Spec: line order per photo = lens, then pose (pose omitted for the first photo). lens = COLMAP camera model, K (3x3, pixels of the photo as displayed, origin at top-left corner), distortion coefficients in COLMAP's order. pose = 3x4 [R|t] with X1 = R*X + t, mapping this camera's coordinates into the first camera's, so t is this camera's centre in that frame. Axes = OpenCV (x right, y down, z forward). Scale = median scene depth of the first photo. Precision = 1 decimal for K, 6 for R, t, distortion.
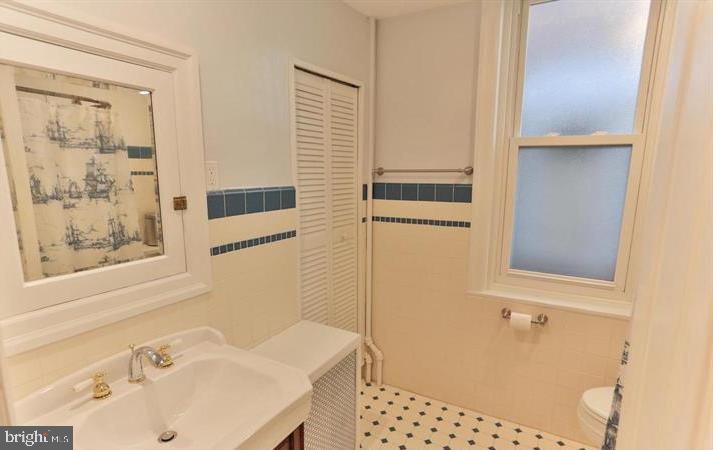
lens RADIAL K [[378.5, 0, 357.3], [0, 378.5, 236.3], [0, 0, 1]] dist [-0.059884, 0.036322]
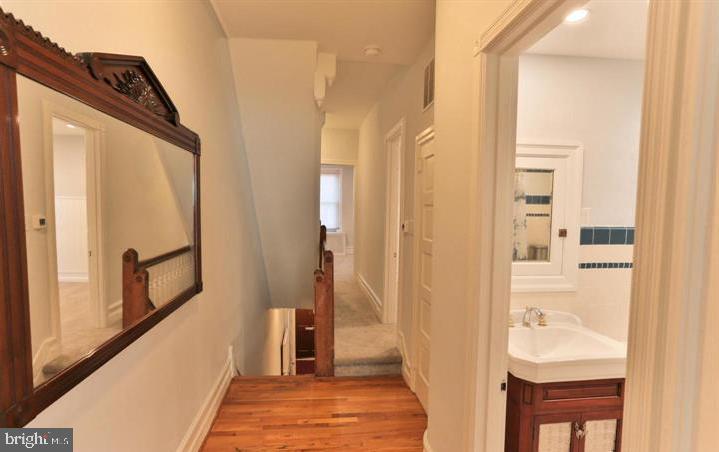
lens RADIAL K [[381.7, 0, 360.3], [0, 381.7, 237.4], [0, 0, 1]] dist [-0.059884, 0.036322]
pose [[0.607302, 0.056847, -0.792435, 0.278593], [-0.144443, 0.988714, -0.039770, 0.118114], [0.781230, 0.138614, 0.608659, -0.655679]]
